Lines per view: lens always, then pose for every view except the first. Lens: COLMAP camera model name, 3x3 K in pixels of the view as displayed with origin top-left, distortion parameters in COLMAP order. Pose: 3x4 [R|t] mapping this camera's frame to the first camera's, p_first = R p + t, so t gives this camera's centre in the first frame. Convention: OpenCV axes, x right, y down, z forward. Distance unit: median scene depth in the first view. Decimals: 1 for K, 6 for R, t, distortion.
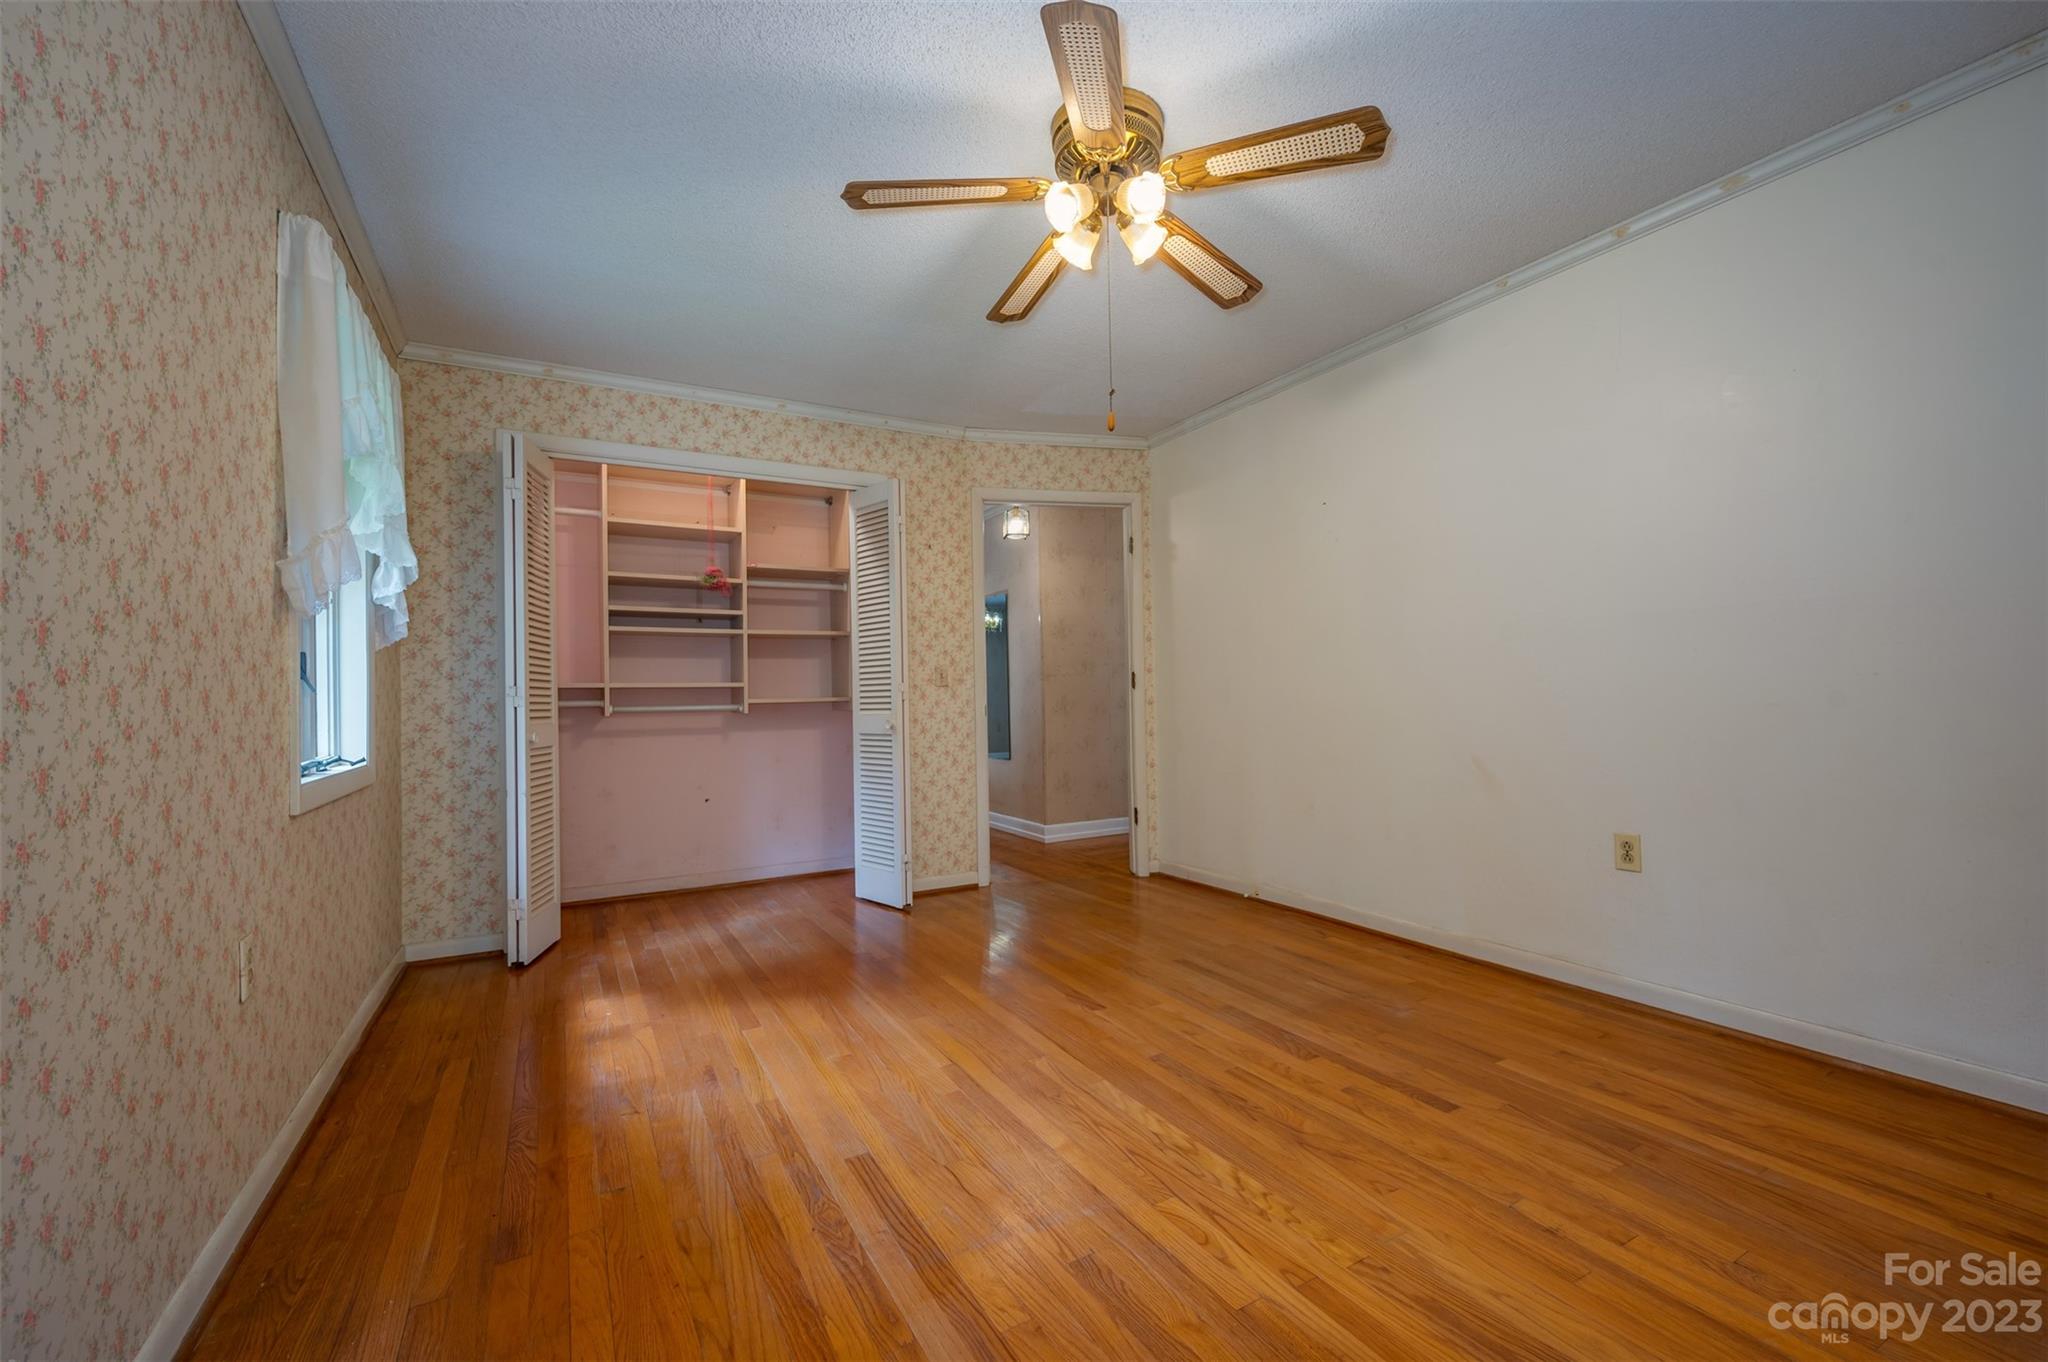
lens RADIAL K [[848.2, 0, 1027.1], [0, 848.2, 691.8], [0, 0, 1]] dist [-0.000920, -0.000087]
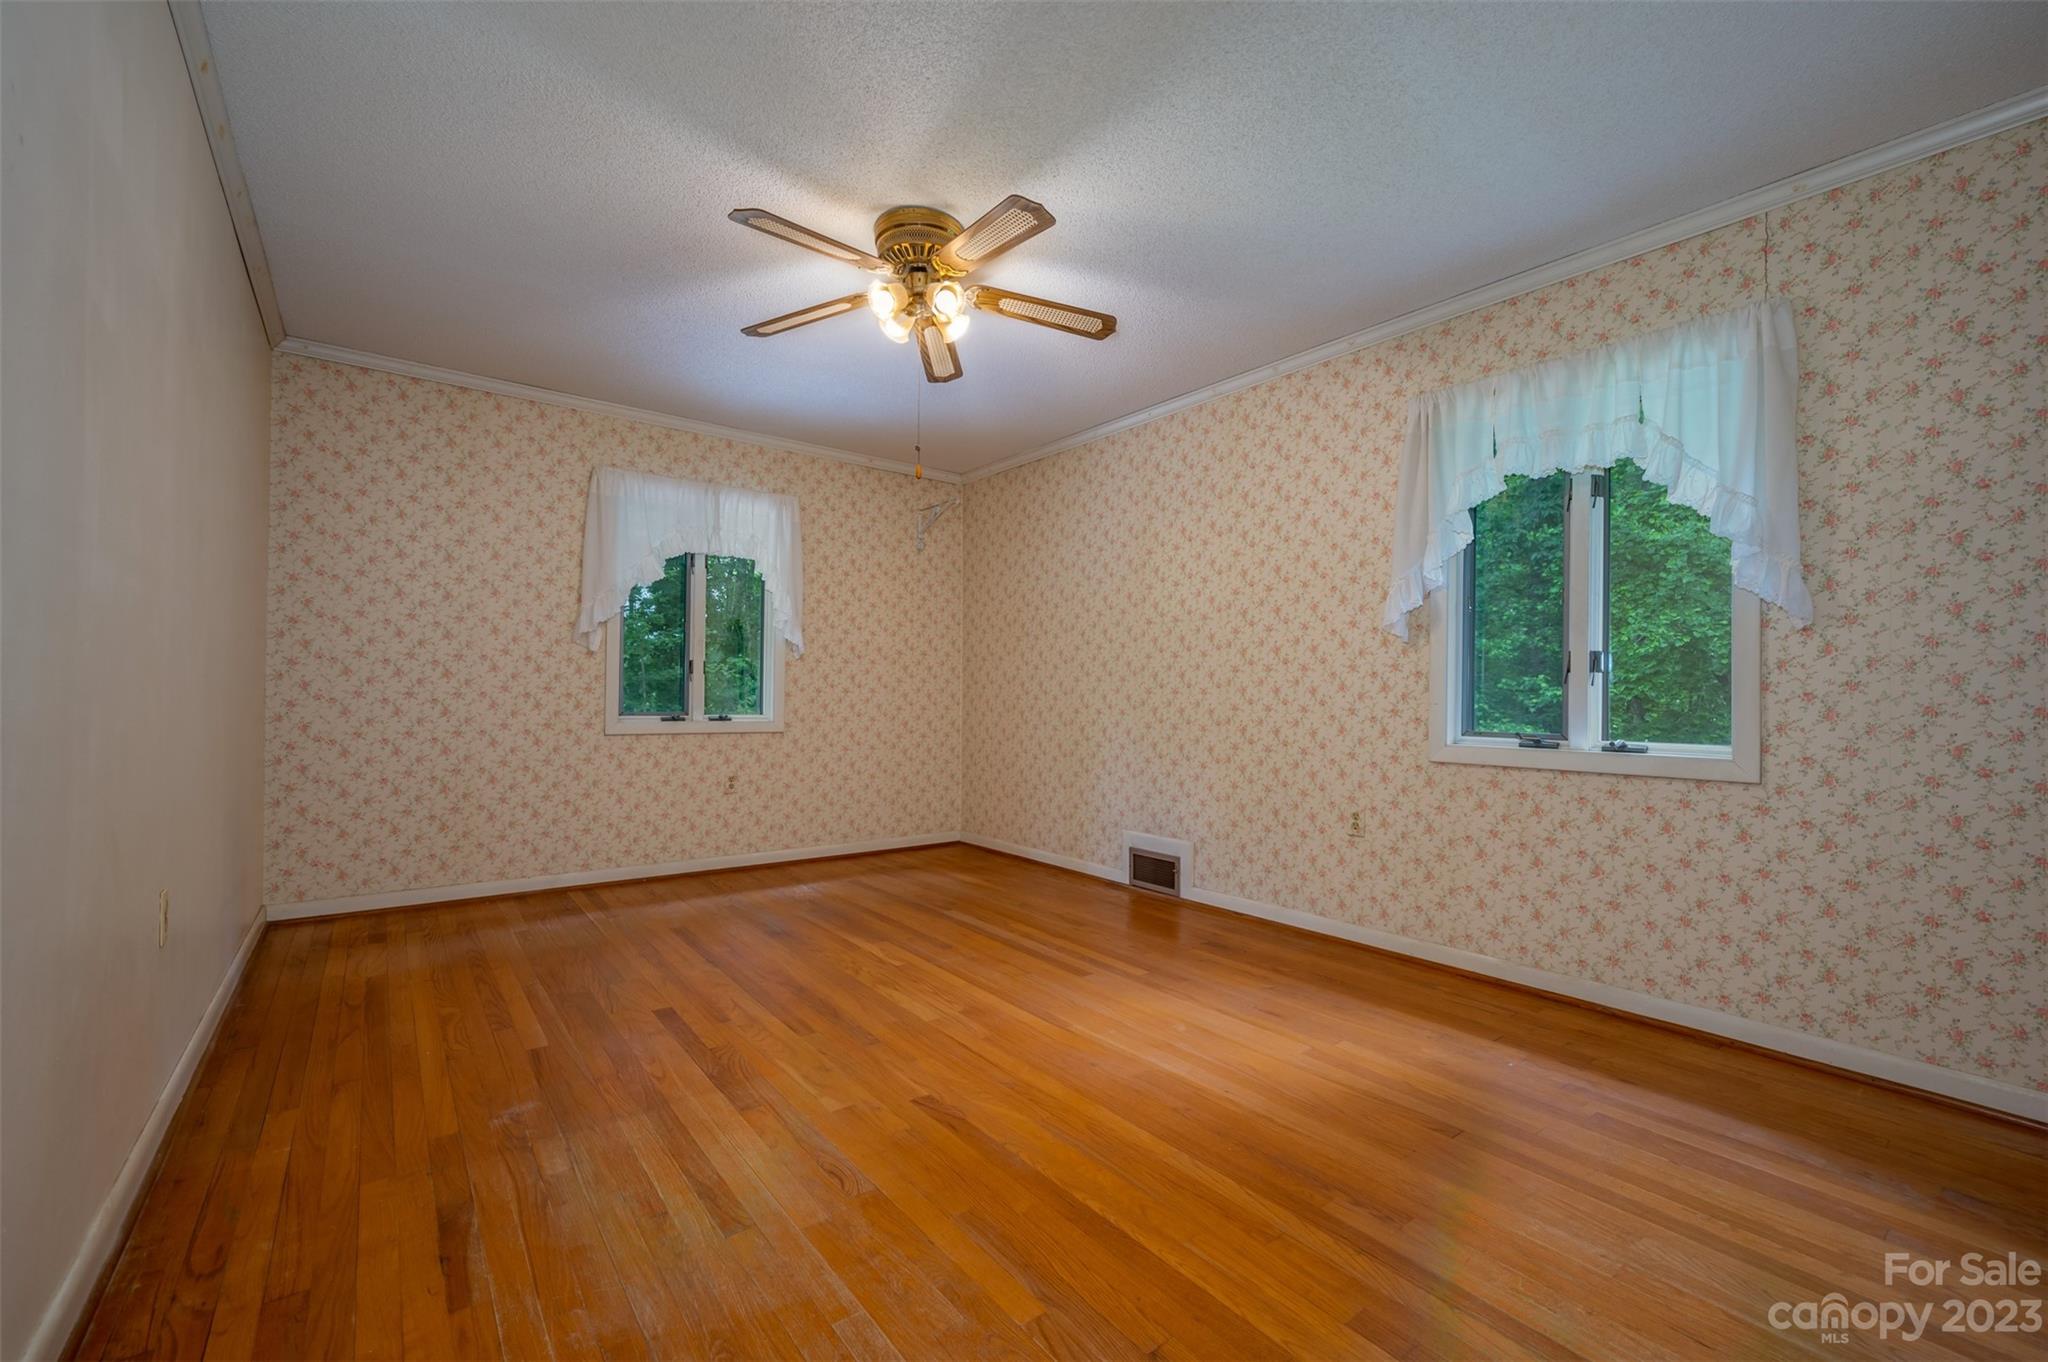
lens RADIAL K [[848.2, 0, 1027.1], [0, 848.2, 691.8], [0, 0, 1]] dist [-0.000920, -0.000087]
pose [[-0.988790, 0.006730, -0.149160, 0.125512], [0.008887, 0.999865, -0.013797, 0.024740], [0.149047, -0.014968, -0.988717, 2.170991]]
